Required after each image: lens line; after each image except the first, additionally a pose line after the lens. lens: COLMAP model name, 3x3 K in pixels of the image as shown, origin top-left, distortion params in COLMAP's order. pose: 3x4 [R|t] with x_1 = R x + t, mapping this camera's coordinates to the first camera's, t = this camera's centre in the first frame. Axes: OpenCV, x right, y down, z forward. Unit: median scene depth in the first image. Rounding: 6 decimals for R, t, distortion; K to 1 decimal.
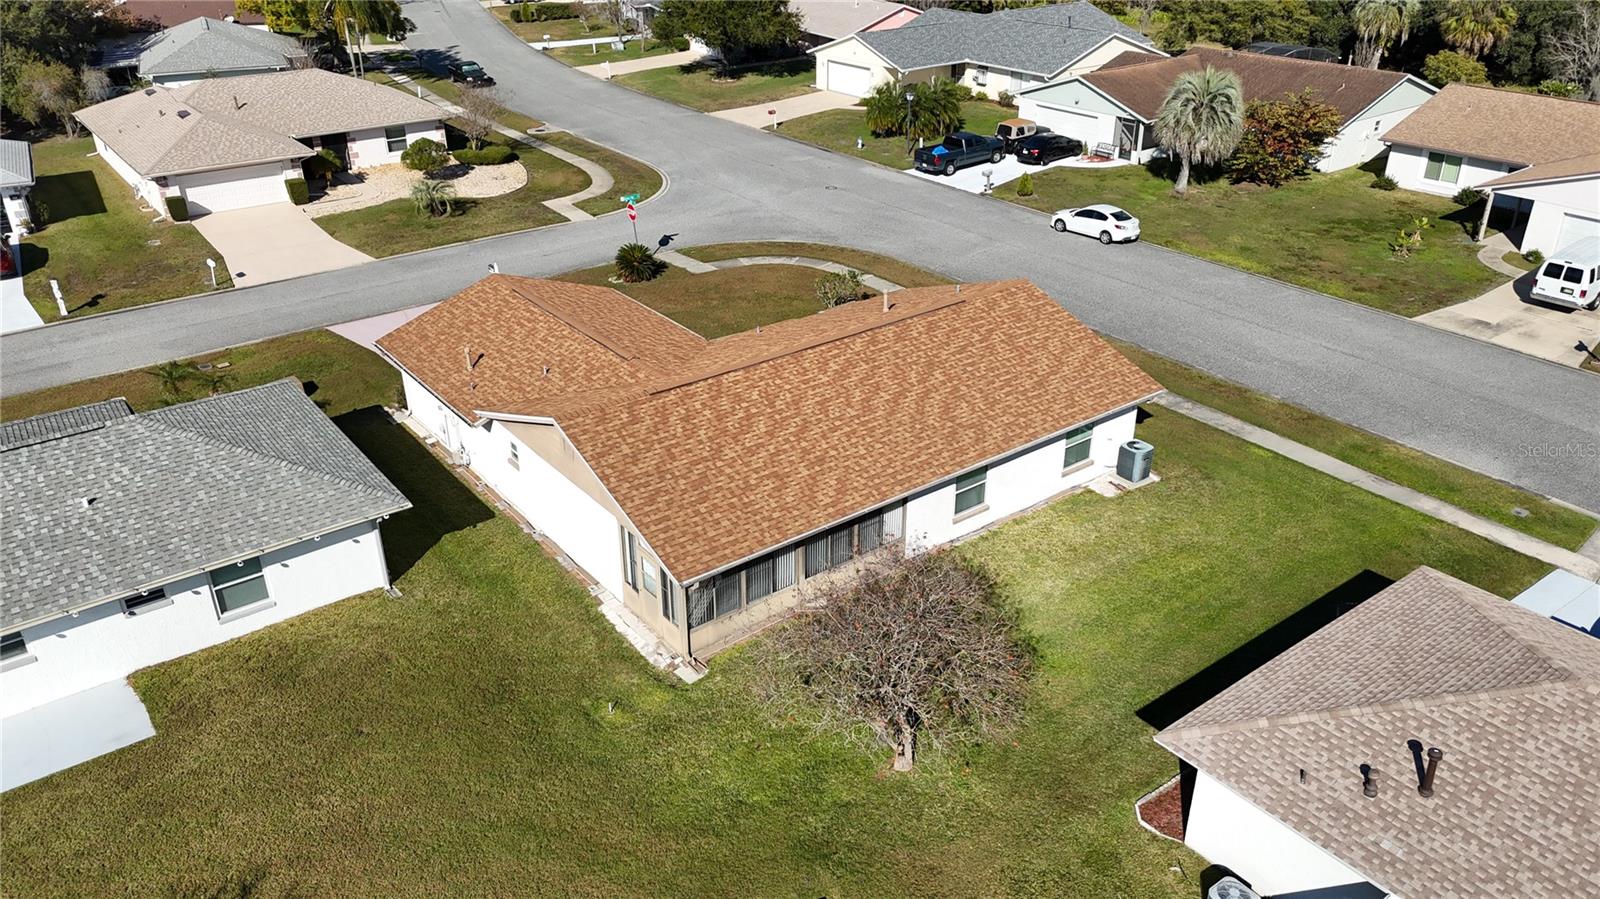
lens RADIAL K [[1173.3, 0, 794.6], [0, 1173.3, 455.4], [0, 0, 1]] dist [0.066127, -0.069296]
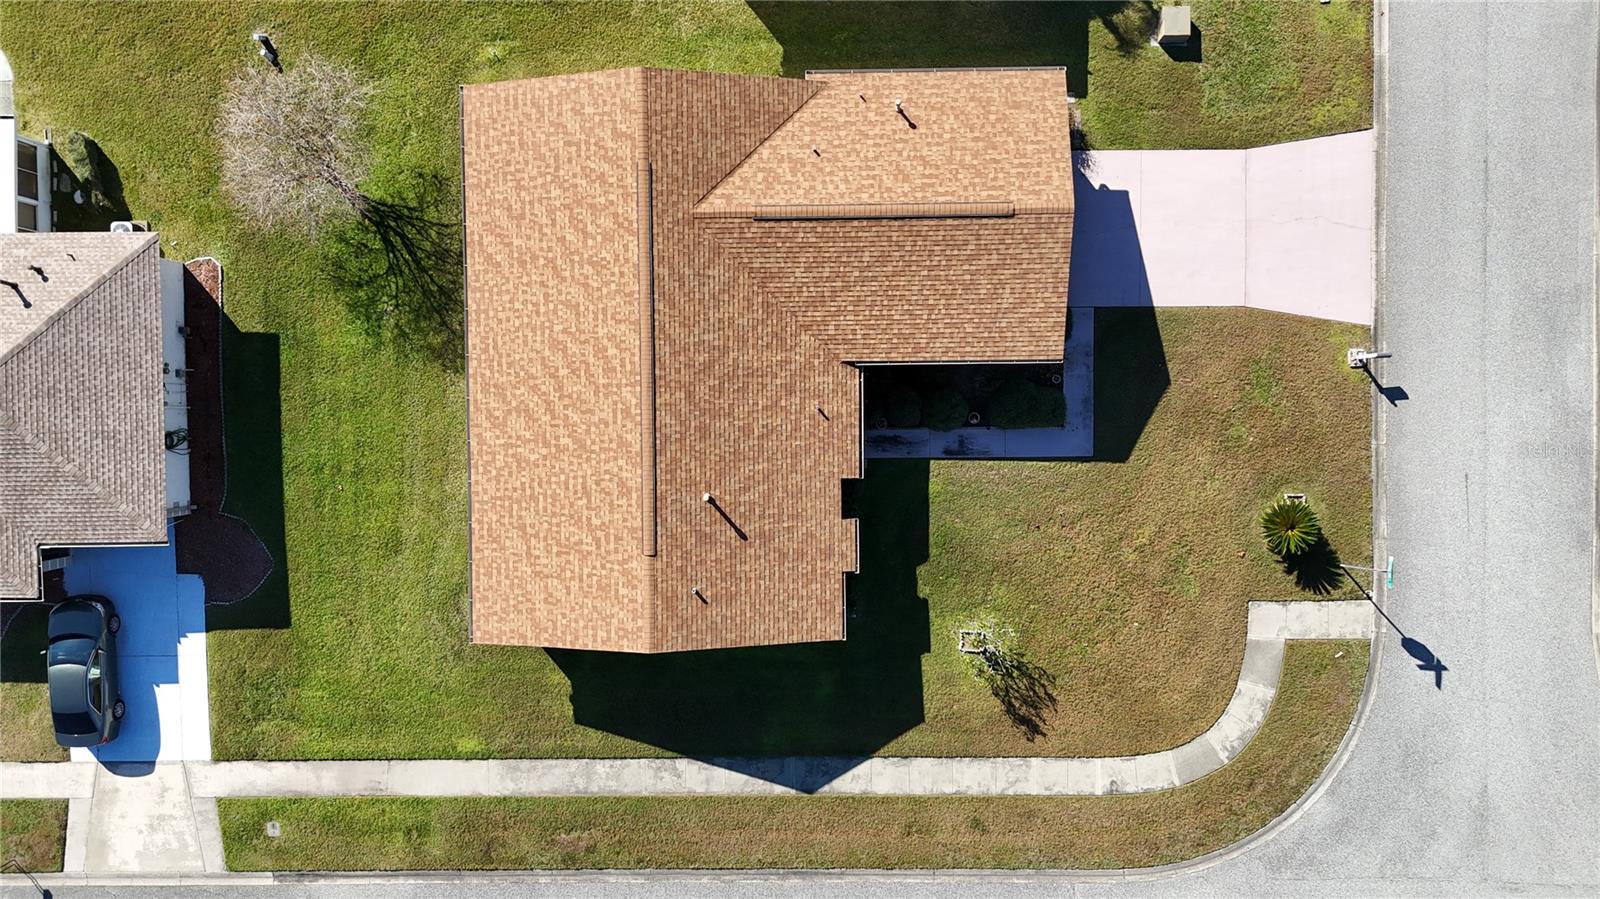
lens RADIAL K [[1173.3, 0, 794.6], [0, 1173.3, 455.4], [0, 0, 1]] dist [0.066127, -0.069296]
pose [[-0.596981, 0.800948, 0.045770, -0.040110], [-0.350945, -0.312026, 0.882880, -1.166347], [0.721423, 0.511000, 0.467363, 0.723020]]
